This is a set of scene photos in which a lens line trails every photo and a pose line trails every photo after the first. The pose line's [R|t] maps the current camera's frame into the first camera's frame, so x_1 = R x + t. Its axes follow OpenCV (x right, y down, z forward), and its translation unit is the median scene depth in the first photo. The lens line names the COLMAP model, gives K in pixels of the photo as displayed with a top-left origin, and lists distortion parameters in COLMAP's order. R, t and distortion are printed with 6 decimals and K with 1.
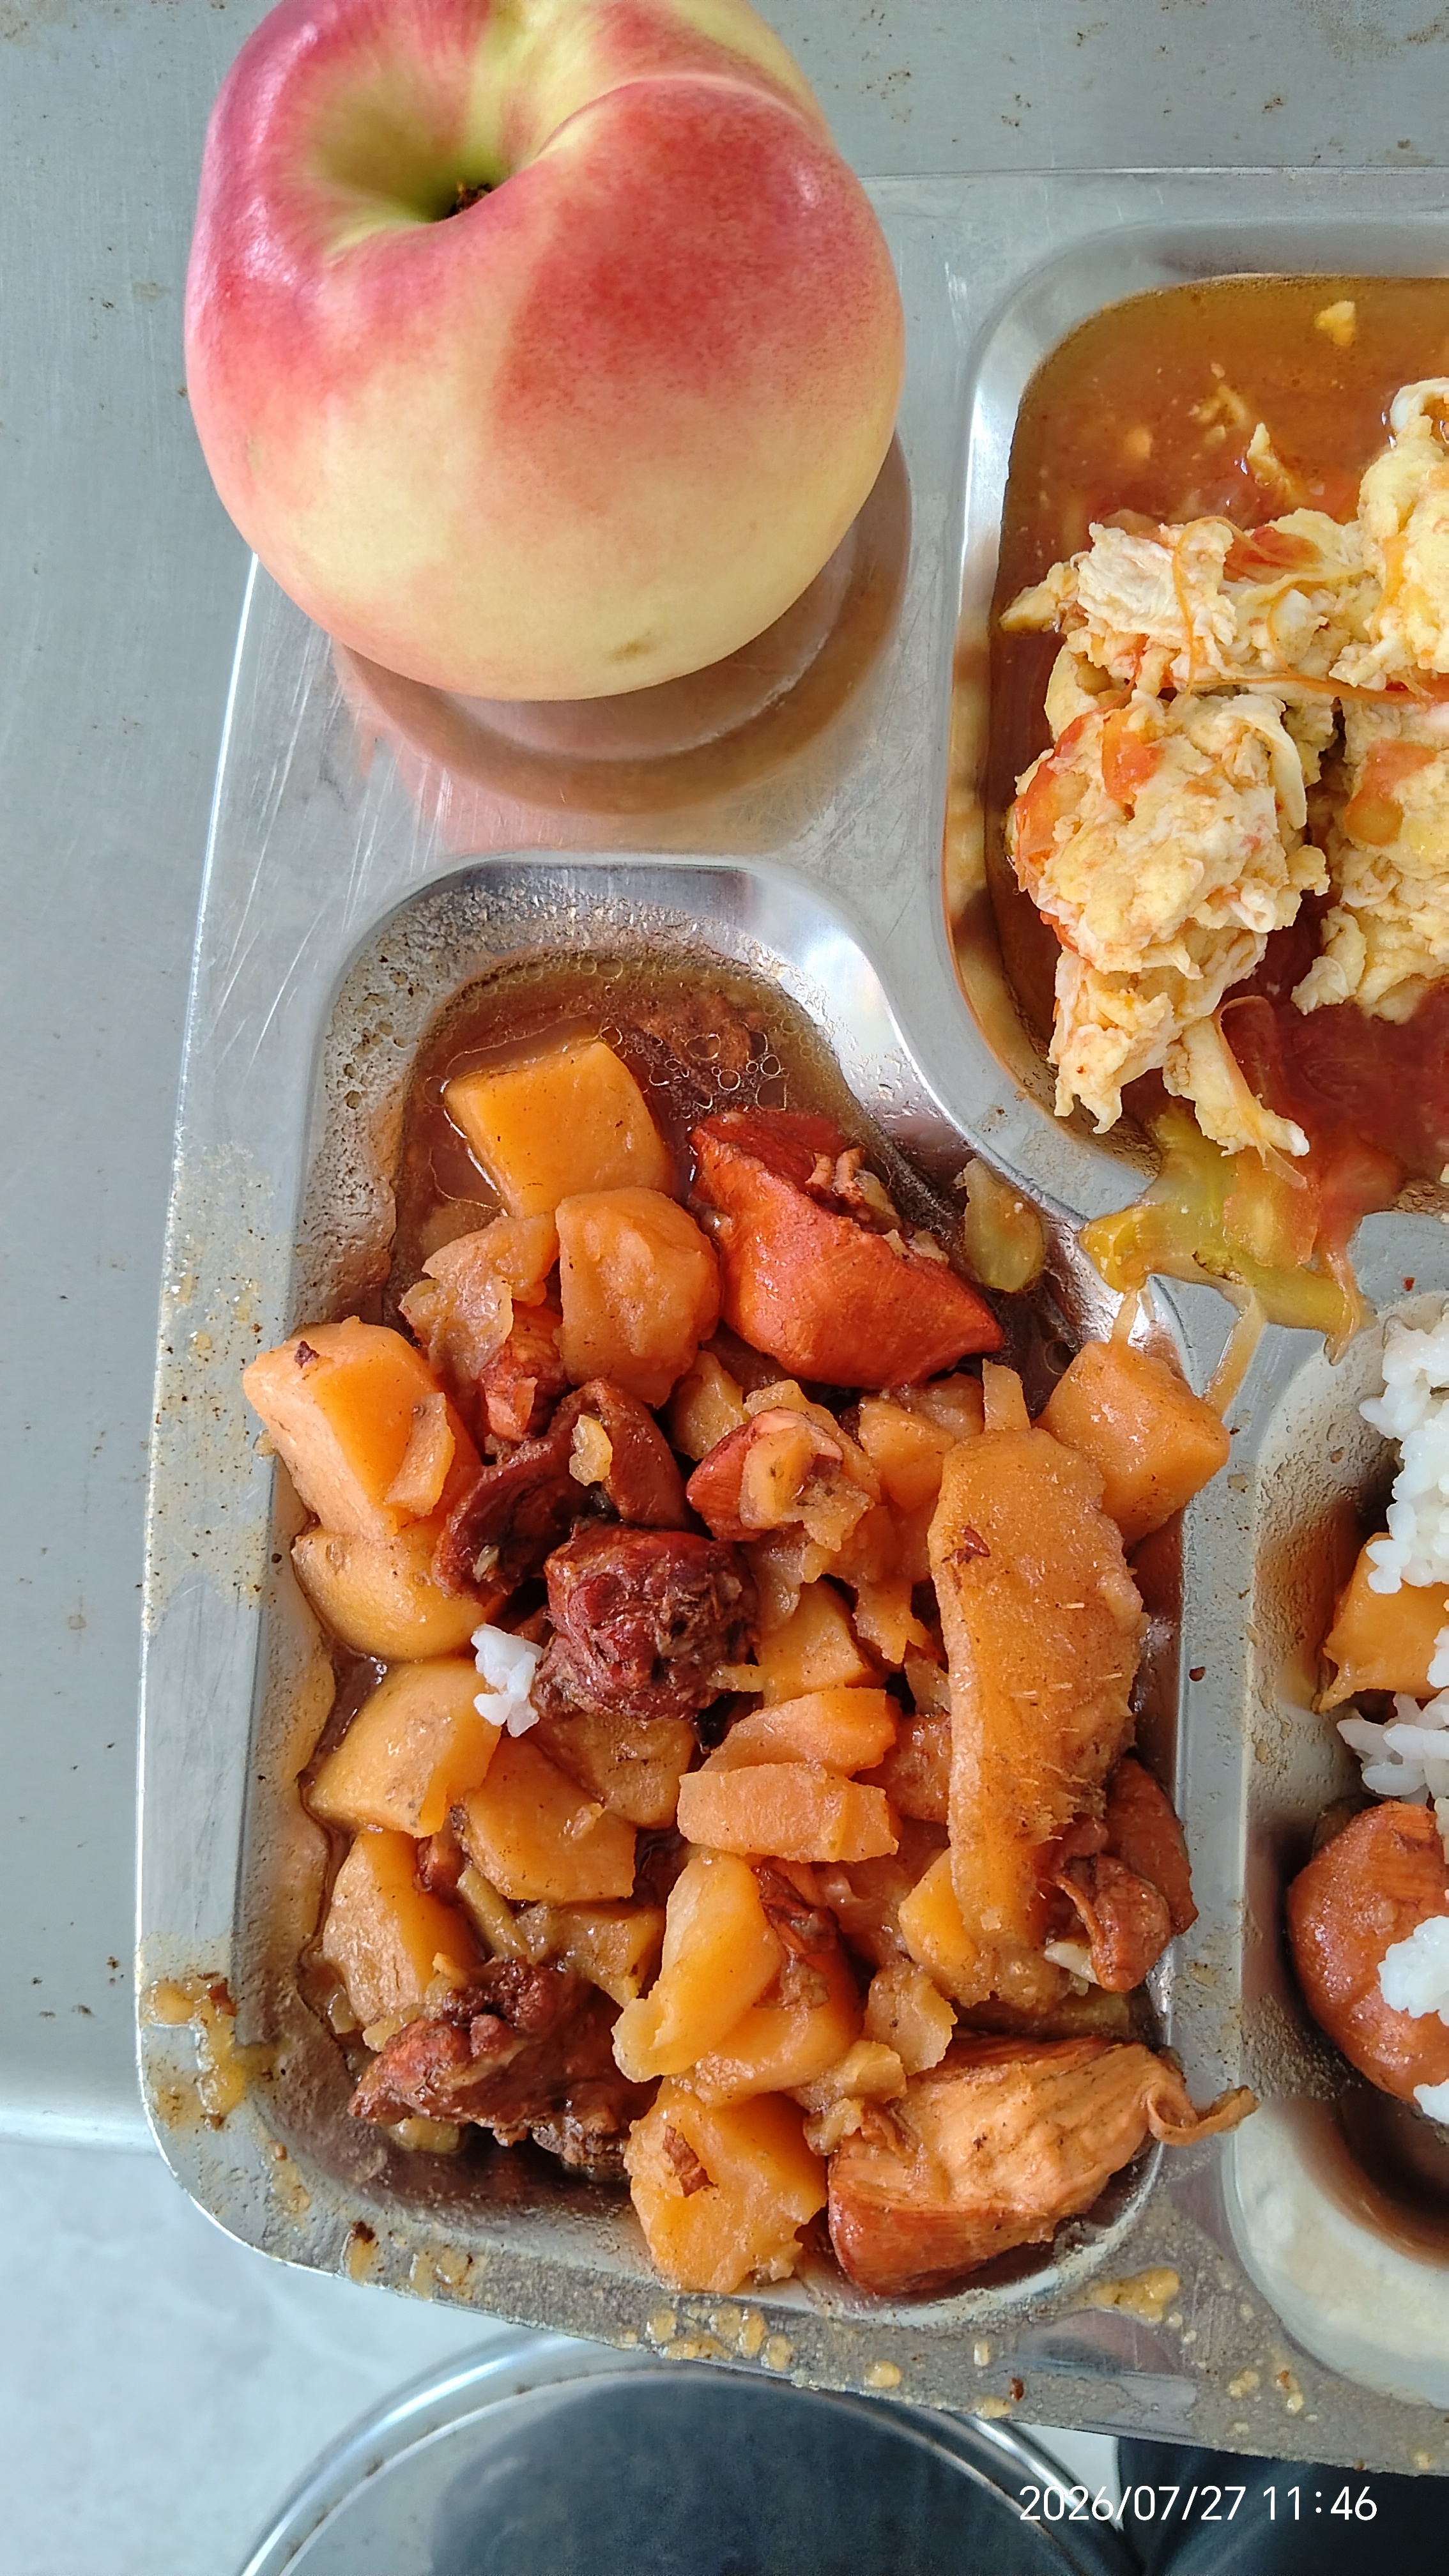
lens RADIAL K [[2114.7, 0, 724.5], [0, 2114.7, 1288.0], [0, 0, 1]] dist [0.108620, -0.275187]
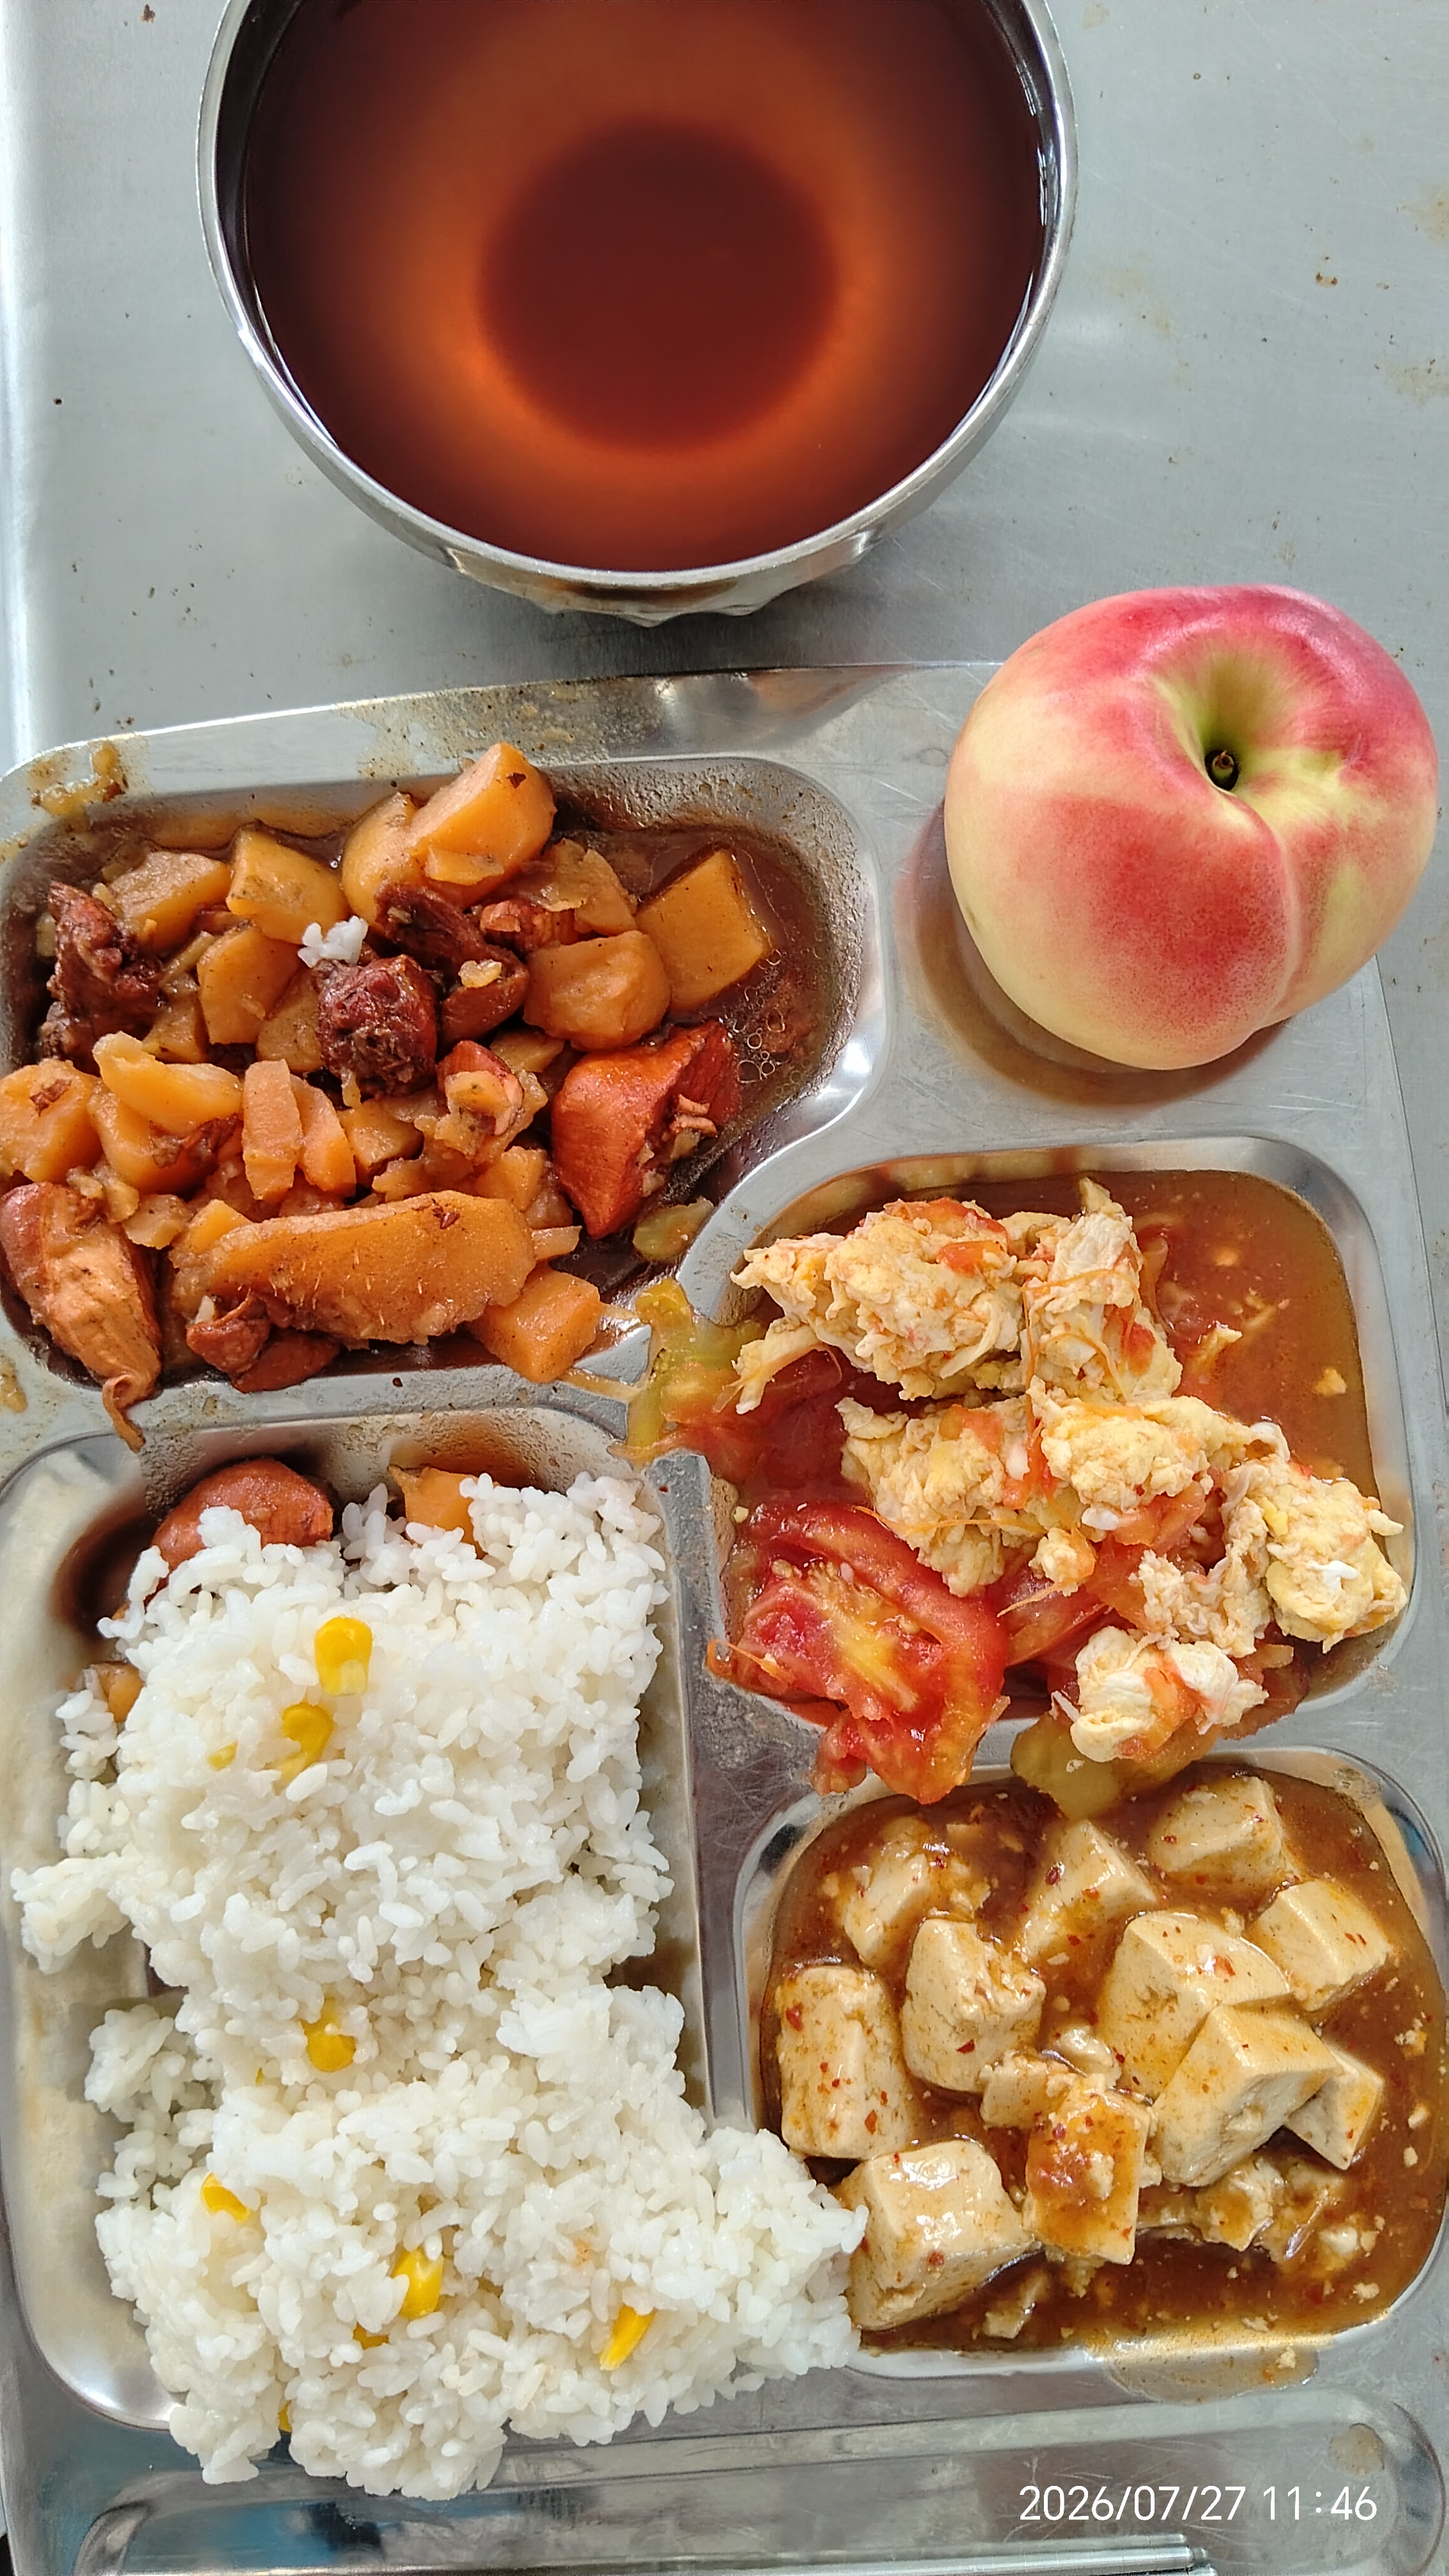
lens RADIAL K [[2077.8, 0, 741.1], [0, 2077.8, 1283.8], [0, 0, 1]] dist [0.129758, -0.260295]
pose [[0.132024, 0.991246, -0.000671, 0.185273], [-0.985655, 0.131351, 0.105977, -0.239989], [0.105137, -0.013330, 0.994368, -0.494407]]
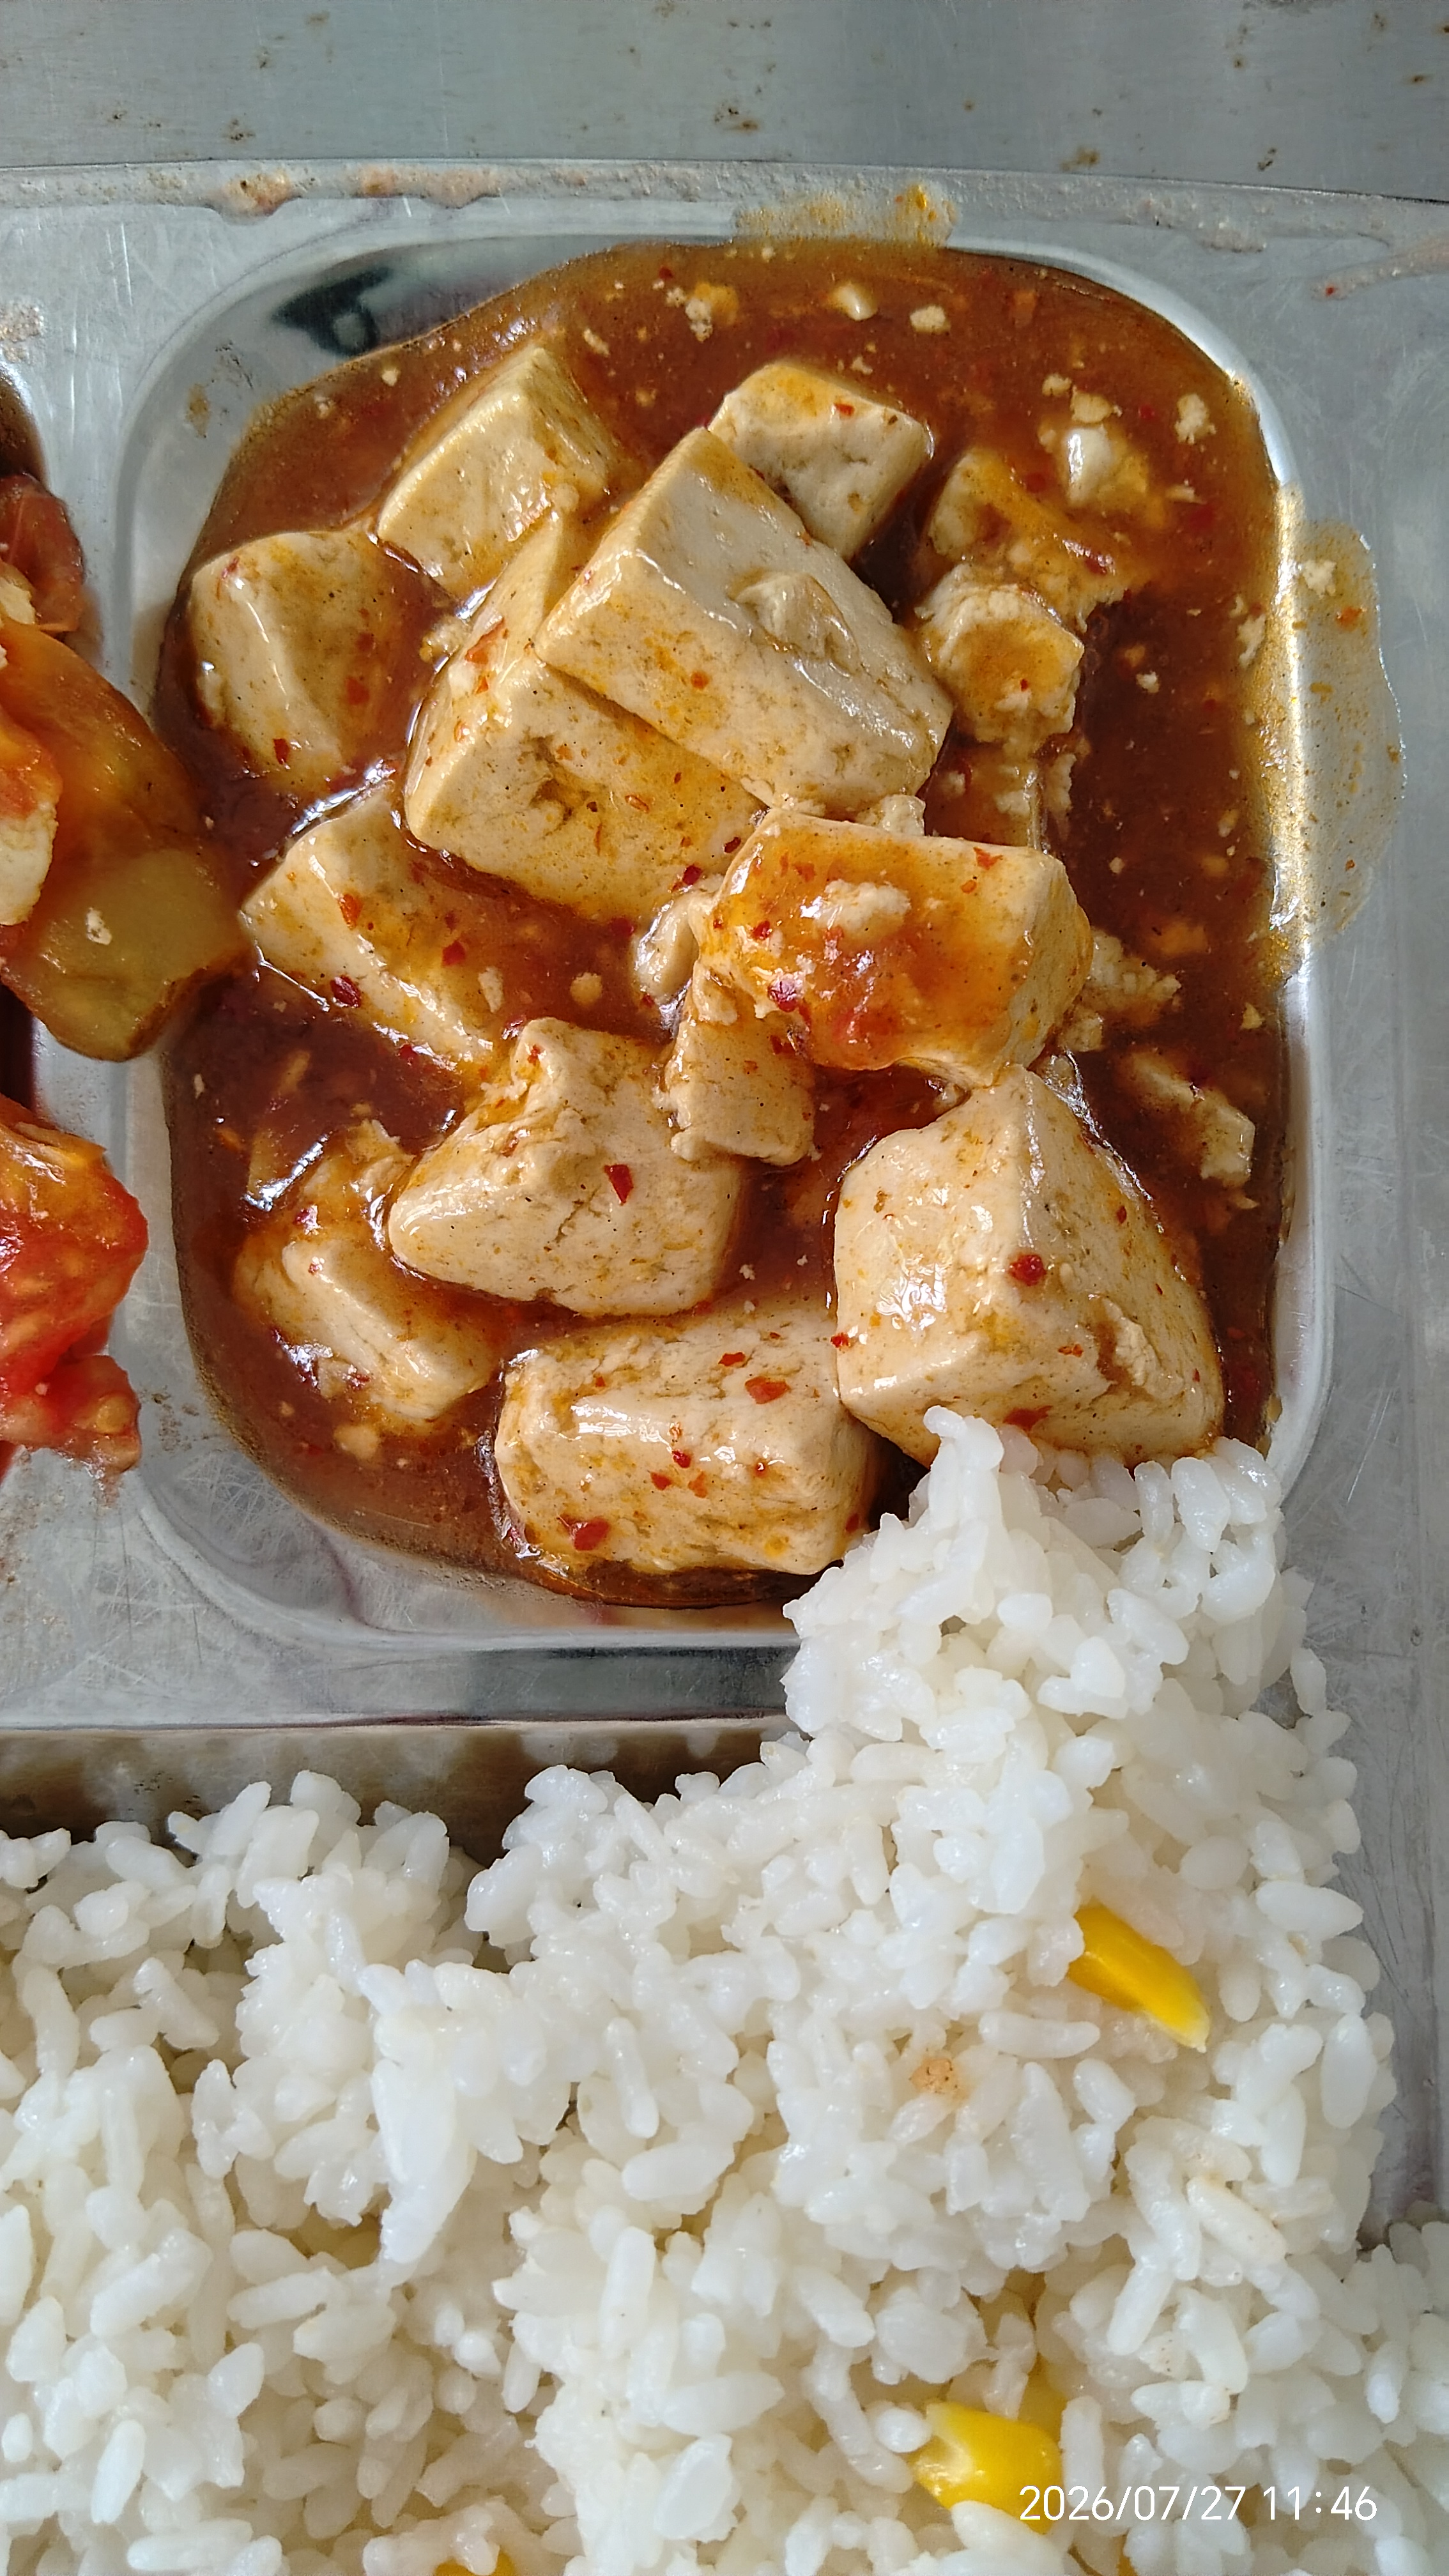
lens RADIAL K [[2114.7, 0, 724.5], [0, 2114.7, 1288.0], [0, 0, 1]] dist [0.108620, -0.275187]
pose [[0.997244, -0.072611, 0.015237, 0.748966], [0.072103, 0.996897, 0.031590, -0.154289], [-0.017483, -0.030404, 0.999385, 0.264273]]
